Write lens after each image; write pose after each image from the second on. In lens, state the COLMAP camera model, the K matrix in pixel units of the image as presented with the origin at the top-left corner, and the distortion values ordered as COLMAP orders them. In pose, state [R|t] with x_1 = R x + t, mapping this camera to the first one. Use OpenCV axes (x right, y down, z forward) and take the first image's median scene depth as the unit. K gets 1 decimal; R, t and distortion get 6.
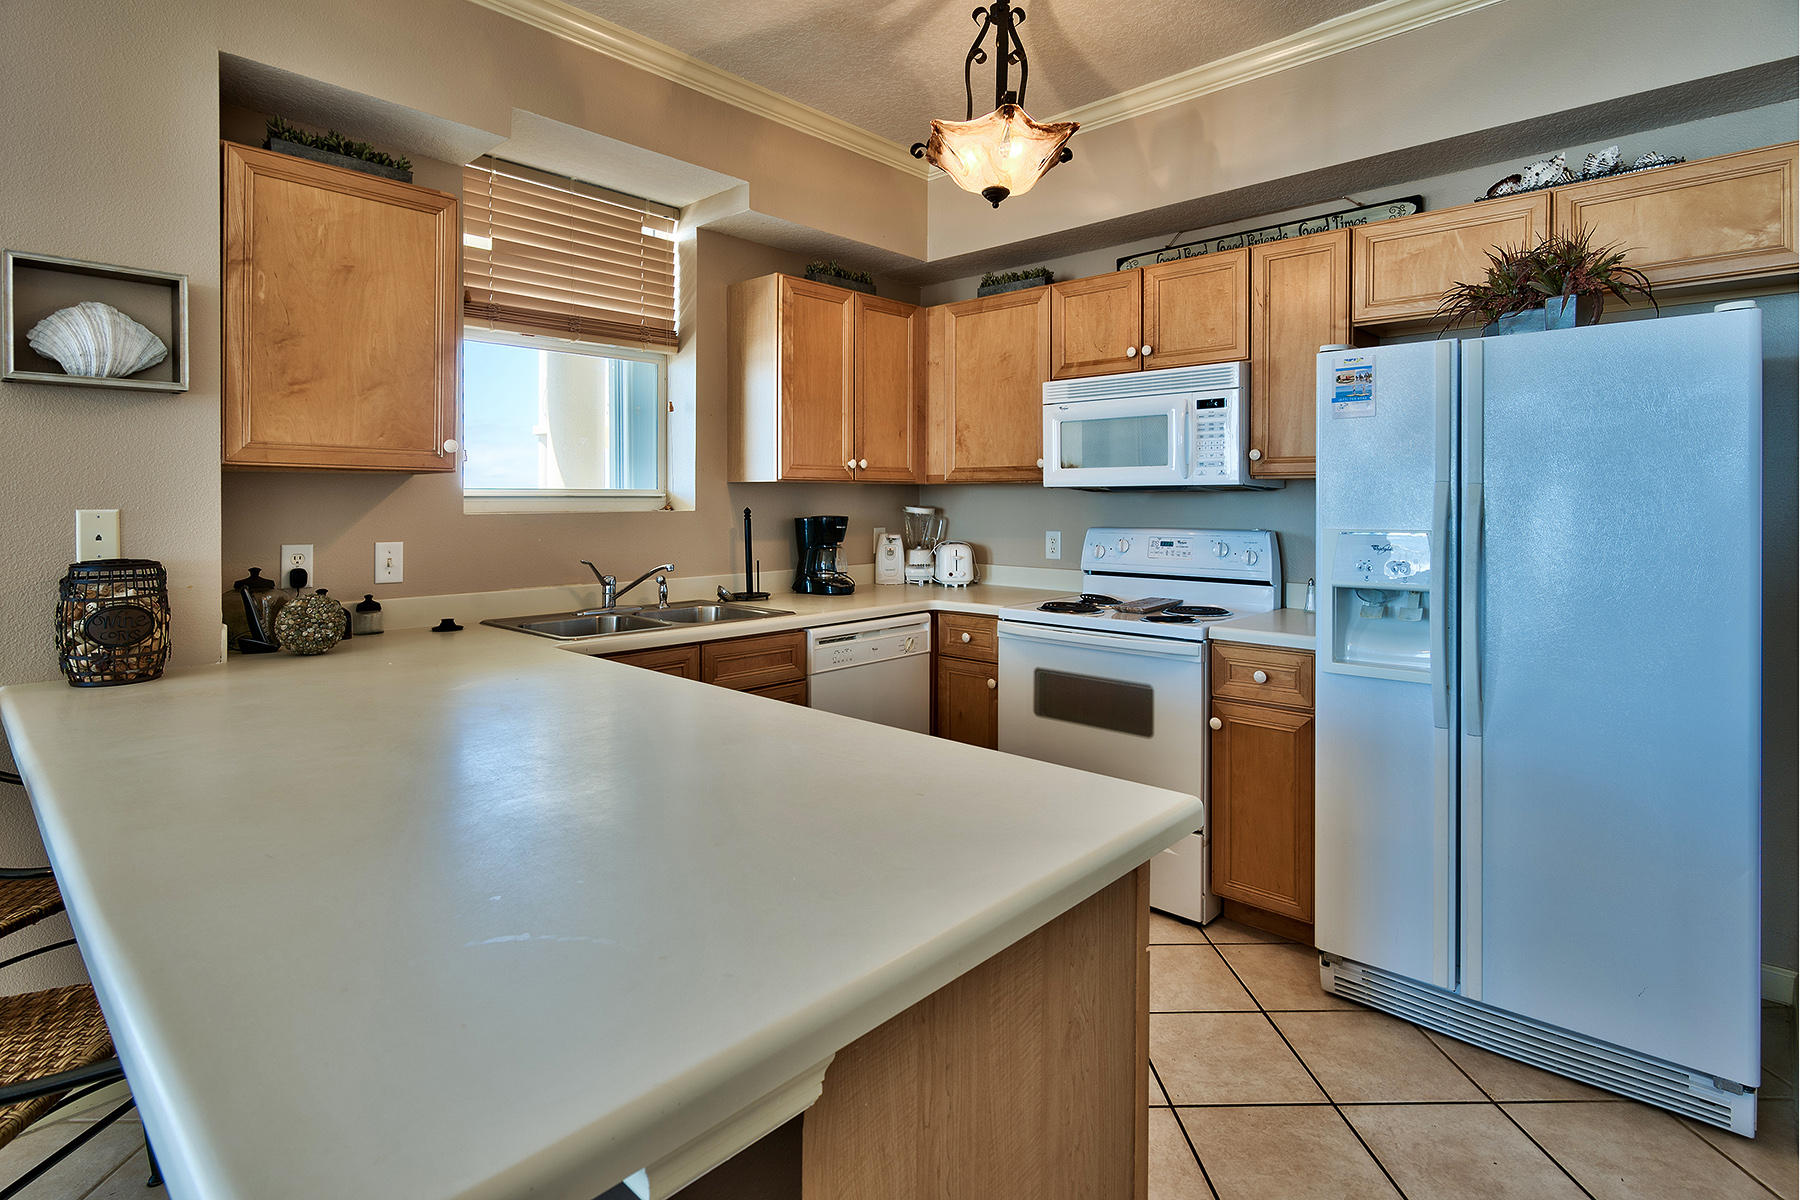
lens RADIAL K [[921.8, 0, 883.3], [0, 921.8, 493.8], [0, 0, 1]] dist [-0.002964, -0.000325]
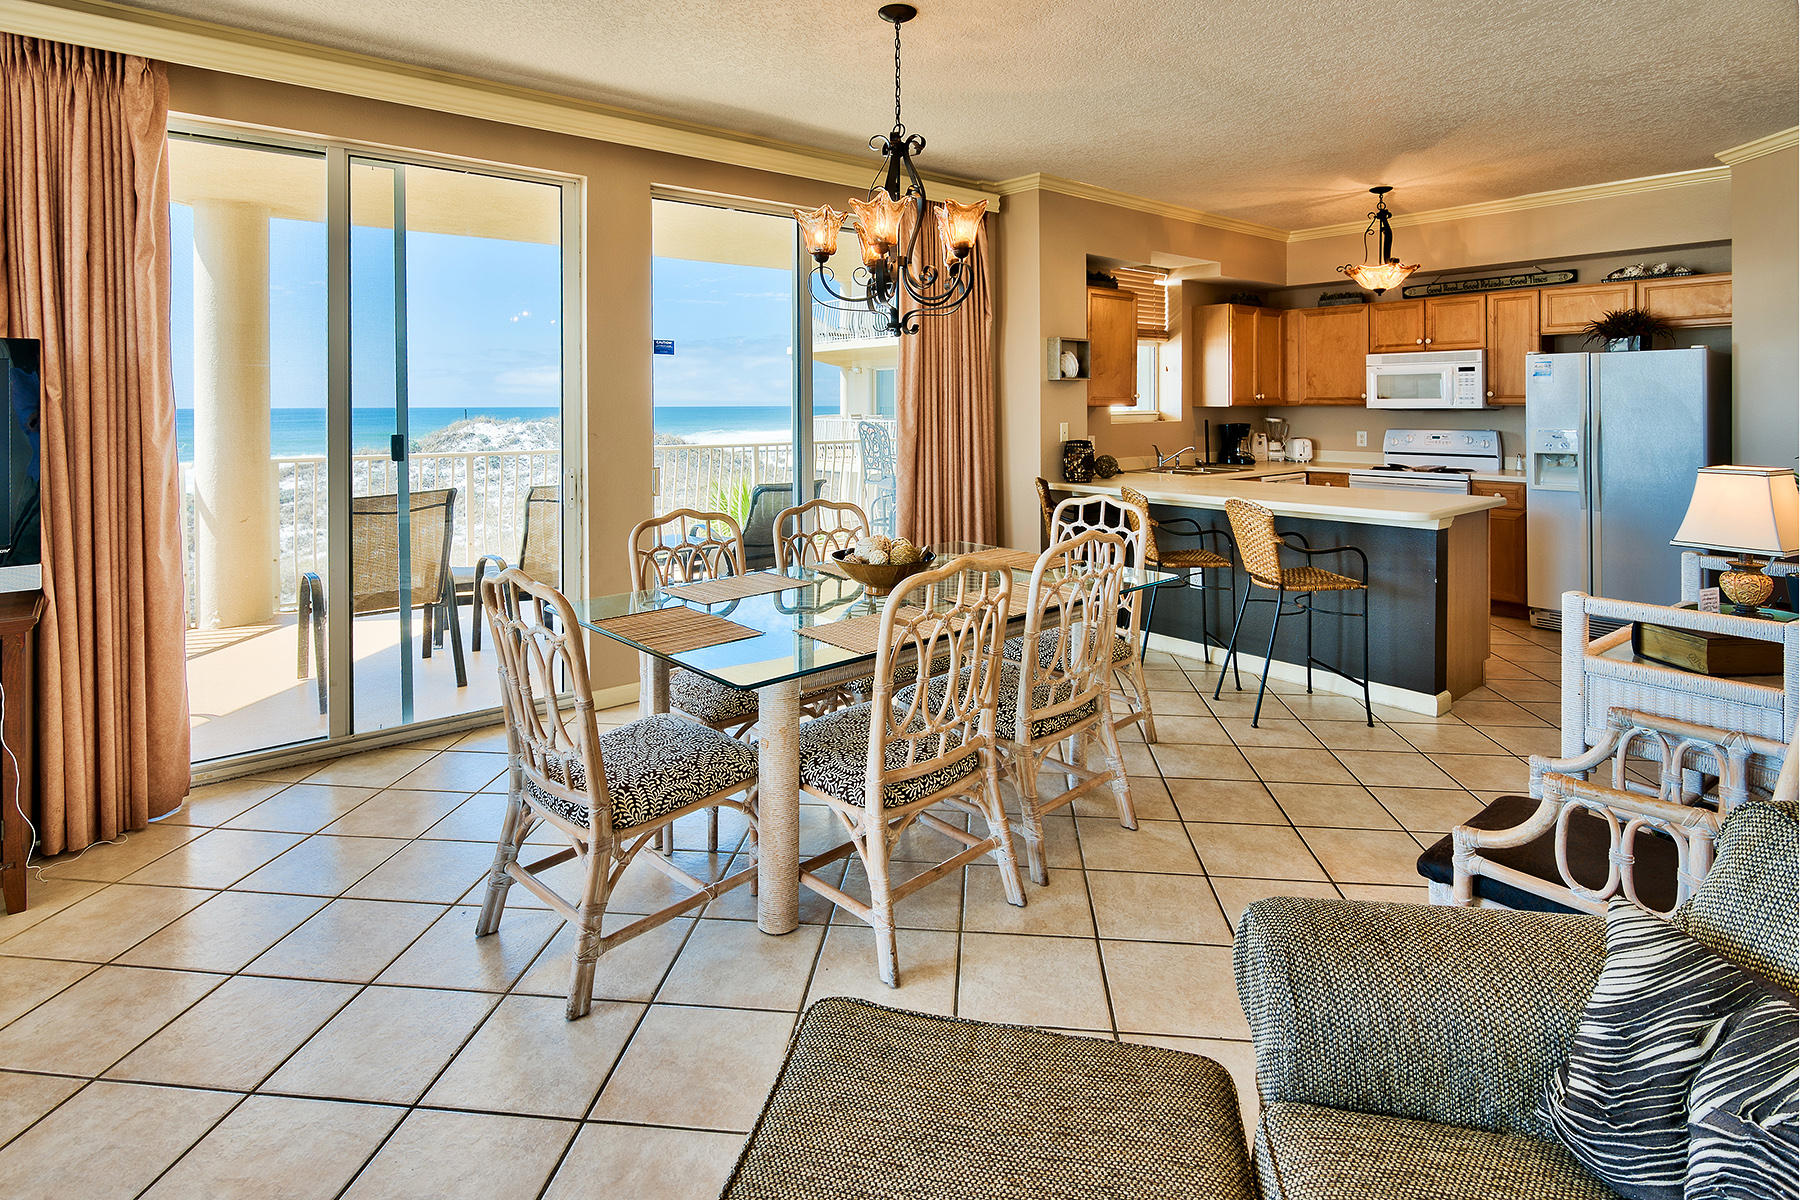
lens RADIAL K [[945.1, 0, 859.8], [0, 945.1, 397.2], [0, 0, 1]] dist [0.001554, -0.000258]
pose [[0.990592, -0.006553, -0.136692, -0.718115], [0.006336, 0.999978, -0.002018, -0.039457], [0.136702, 0.001133, 0.990612, -1.319047]]
